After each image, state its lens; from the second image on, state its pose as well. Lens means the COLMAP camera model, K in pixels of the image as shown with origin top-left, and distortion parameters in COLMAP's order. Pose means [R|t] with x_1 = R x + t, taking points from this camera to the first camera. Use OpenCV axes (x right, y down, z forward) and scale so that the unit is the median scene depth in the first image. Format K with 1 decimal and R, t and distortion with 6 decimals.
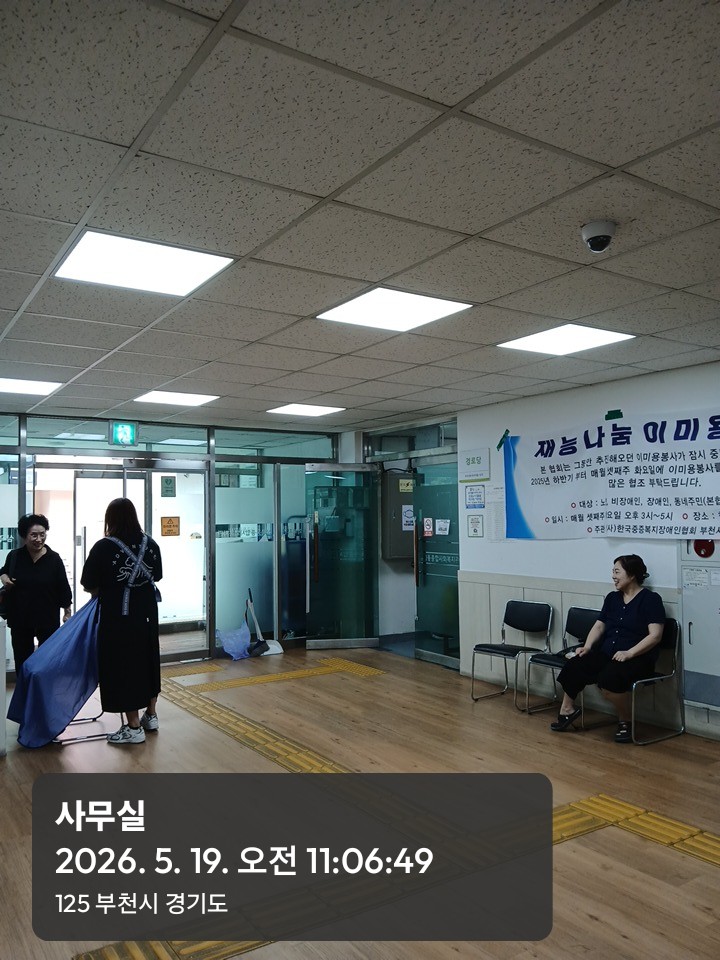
lens RADIAL K [[733.0, 0, 358.7], [0, 733.0, 488.7], [0, 0, 1]] dist [0.047896, -0.104199]
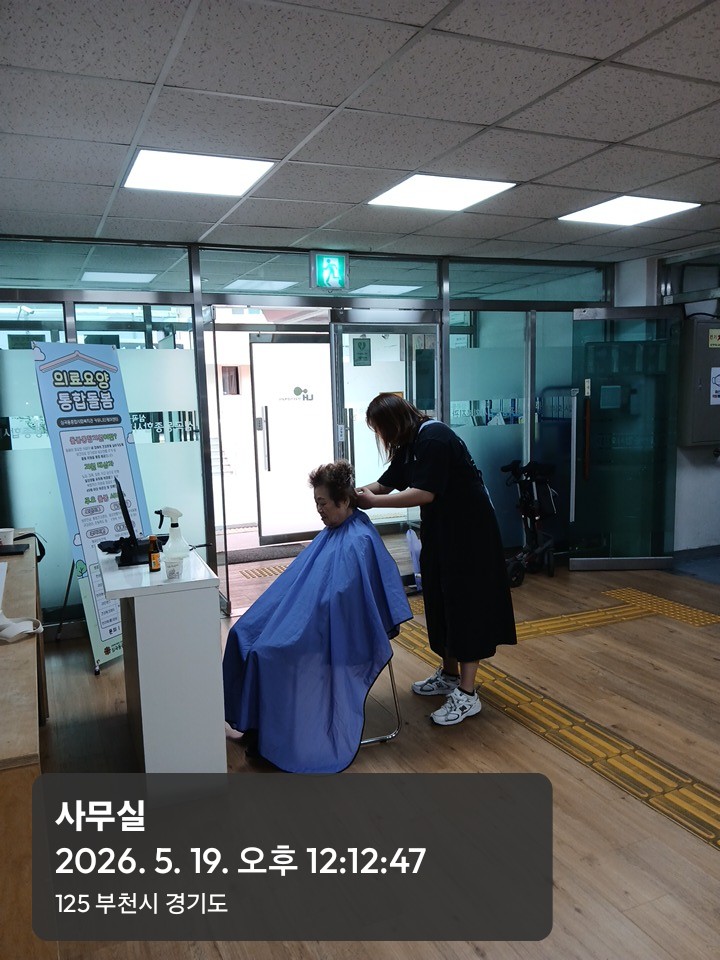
lens RADIAL K [[733.0, 0, 353.9], [0, 733.0, 493.9], [0, 0, 1]] dist [0.047896, -0.104199]
pose [[0.984723, 0.005439, -0.174045, -0.229342], [0.026245, 0.983458, 0.179225, 0.009692], [0.172141, -0.181054, 0.968291, 0.389703]]
